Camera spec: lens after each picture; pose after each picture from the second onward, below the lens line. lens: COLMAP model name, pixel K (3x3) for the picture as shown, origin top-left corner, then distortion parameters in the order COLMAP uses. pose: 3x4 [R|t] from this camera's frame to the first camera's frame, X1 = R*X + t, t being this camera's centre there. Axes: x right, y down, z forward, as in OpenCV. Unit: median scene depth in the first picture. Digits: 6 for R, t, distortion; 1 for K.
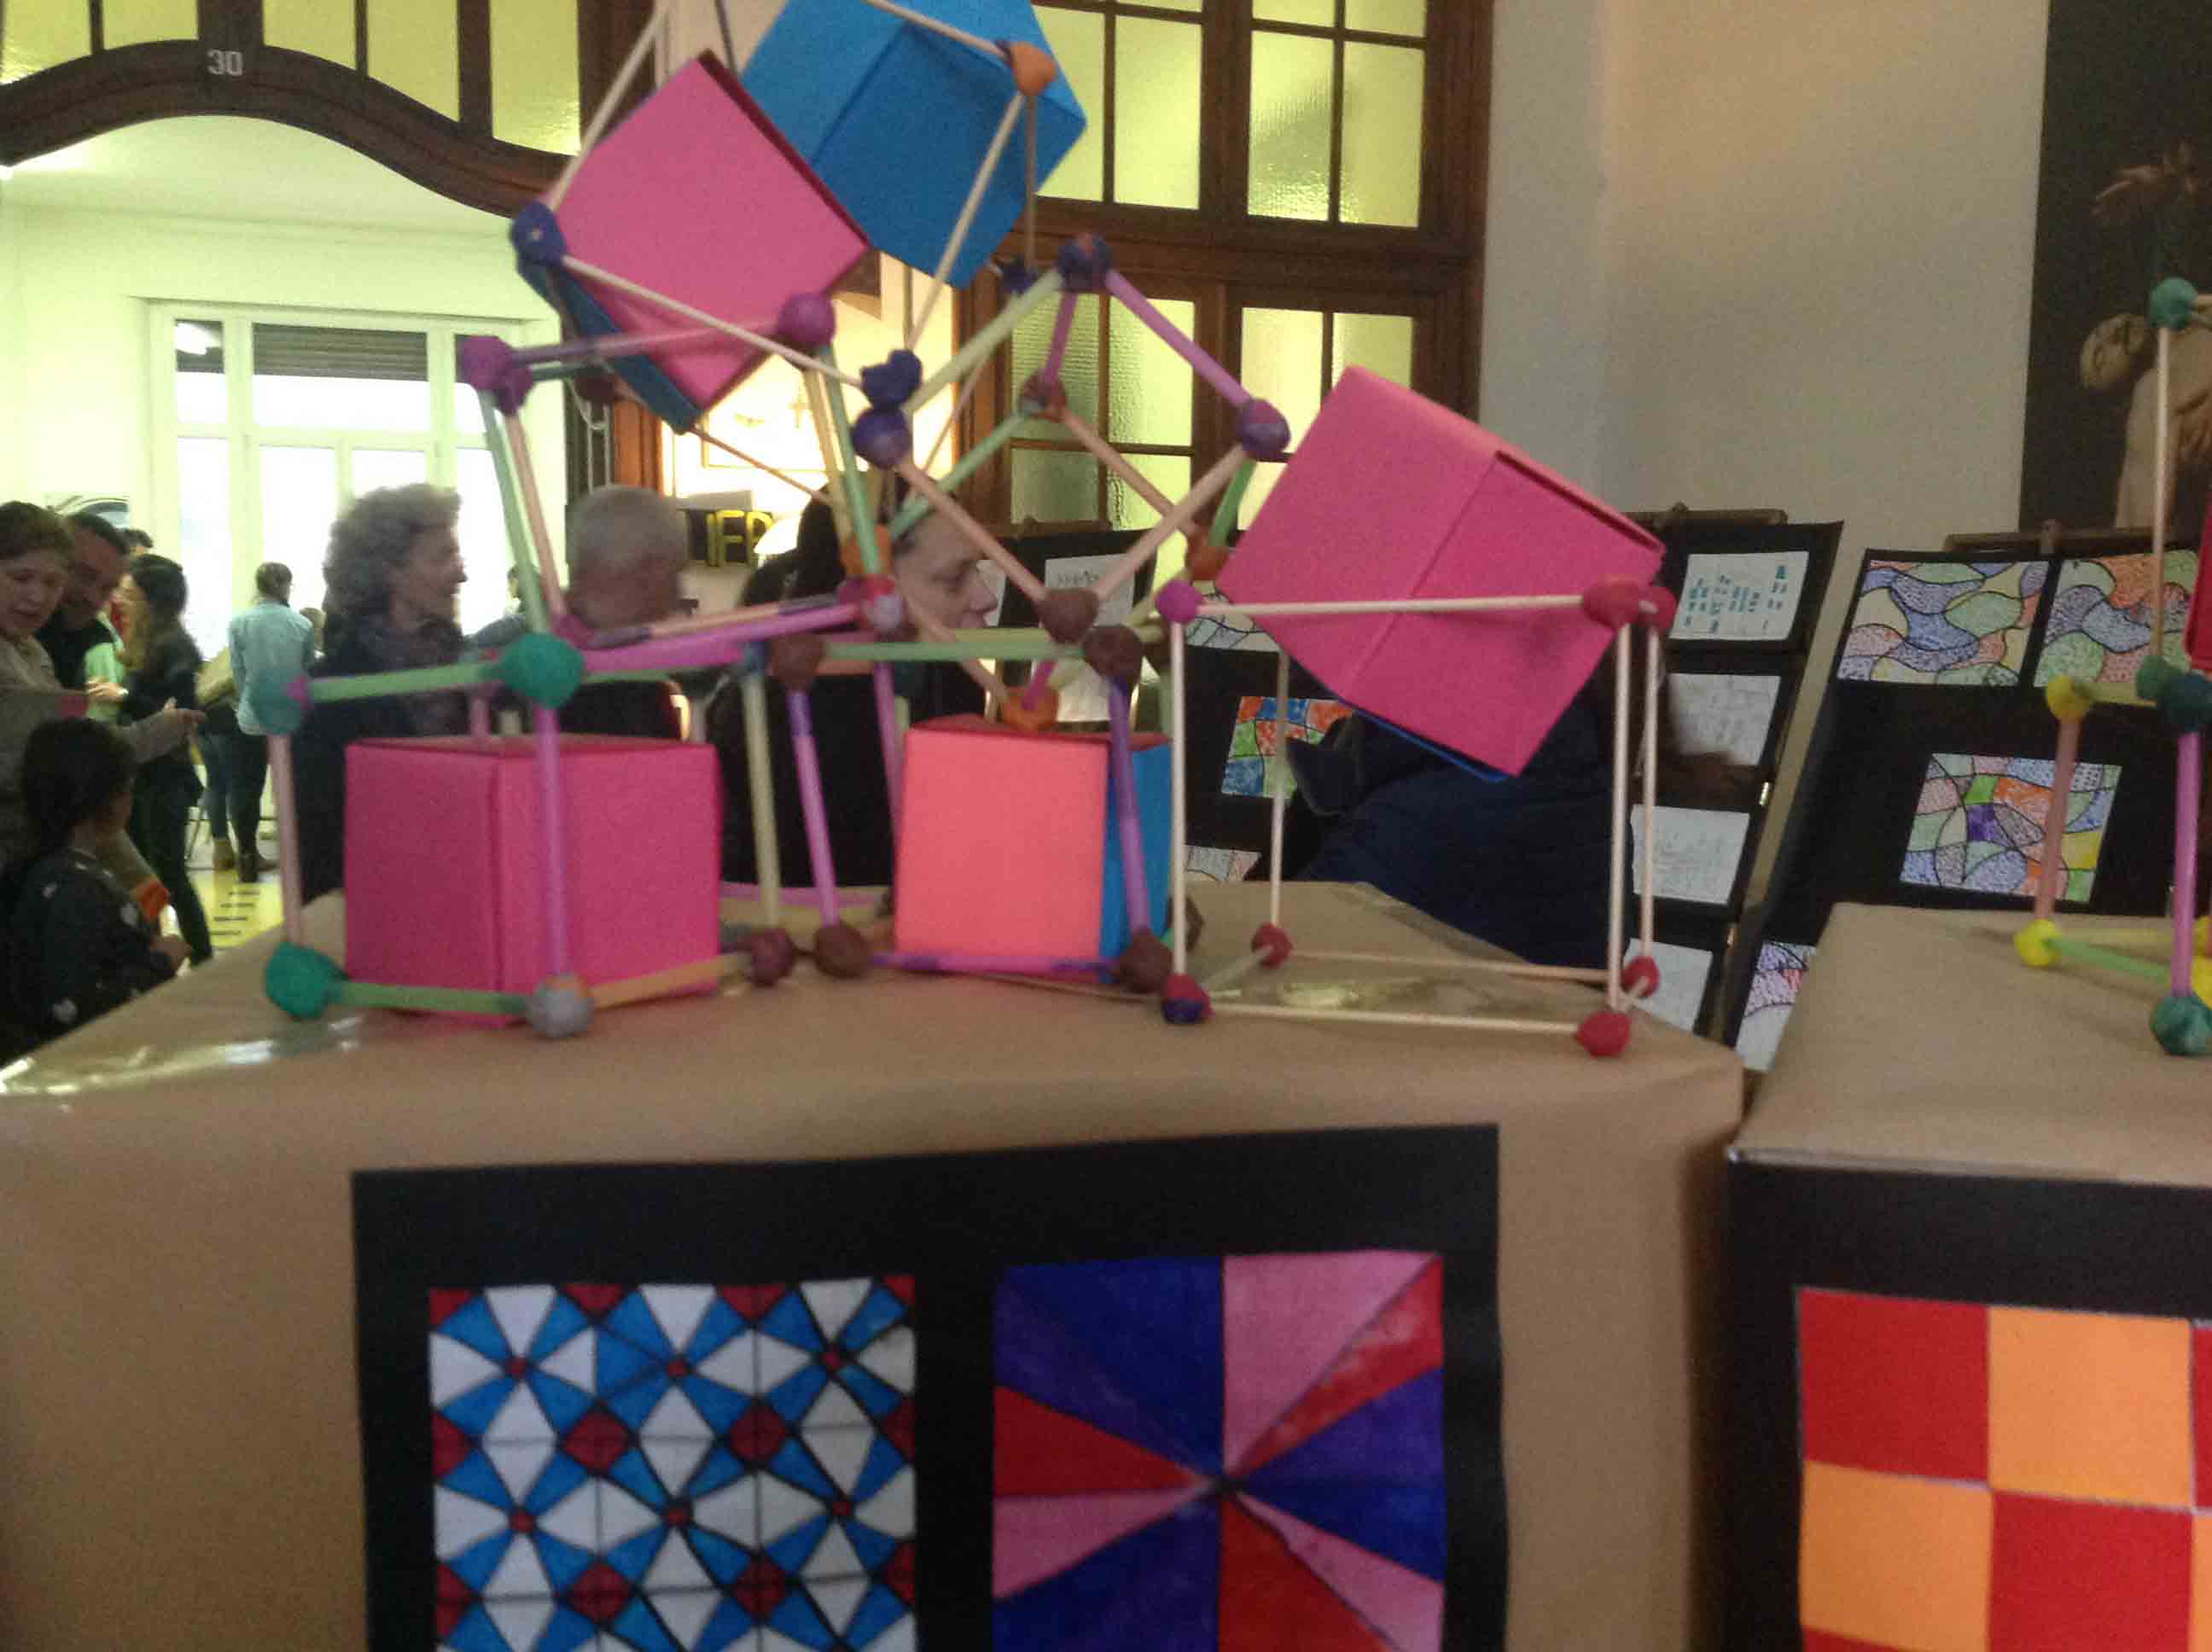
lens RADIAL K [[2254.6, 0, 1100.9], [0, 2254.6, 819.4], [0, 0, 1]] dist [0.052396, 0.000000]
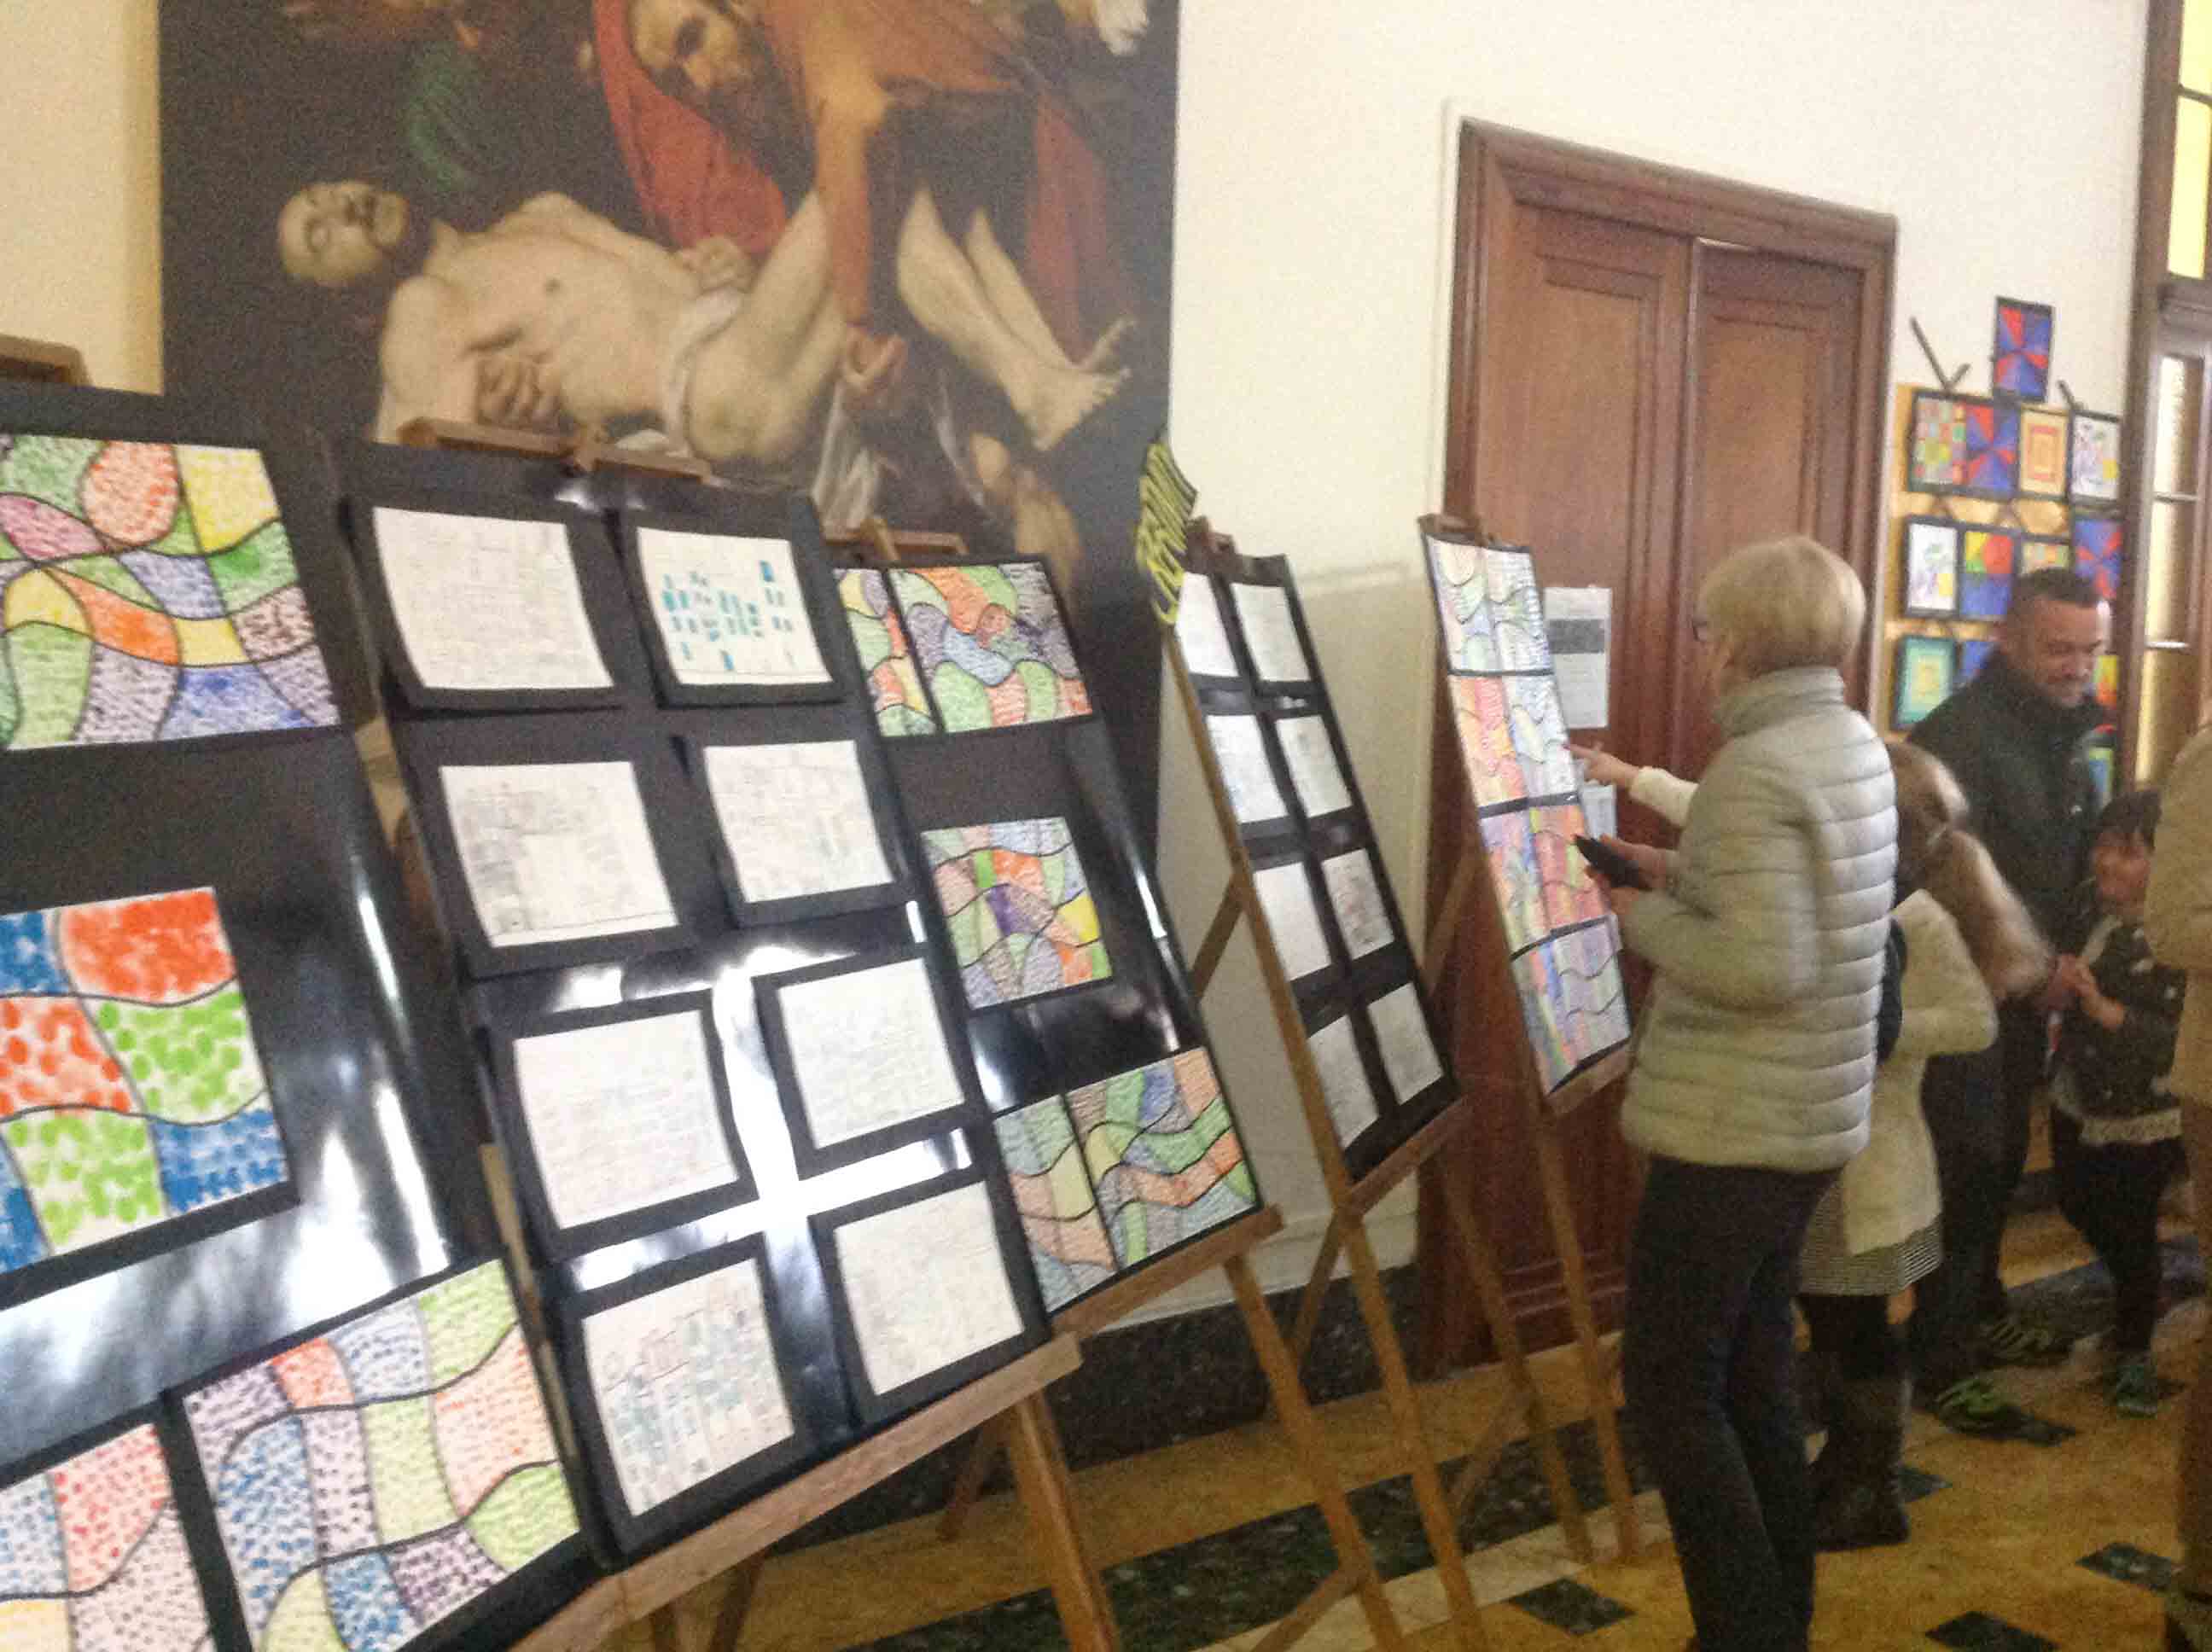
lens RADIAL K [[2254.6, 0, 1103.3], [0, 2254.6, 814.3], [0, 0, 1]] dist [0.052396, 0.000000]
pose [[-0.365369, -0.096056, 0.925893, -0.305556], [0.057643, 0.990418, 0.125497, -0.115347], [-0.929076, 0.099224, -0.356331, 1.140505]]
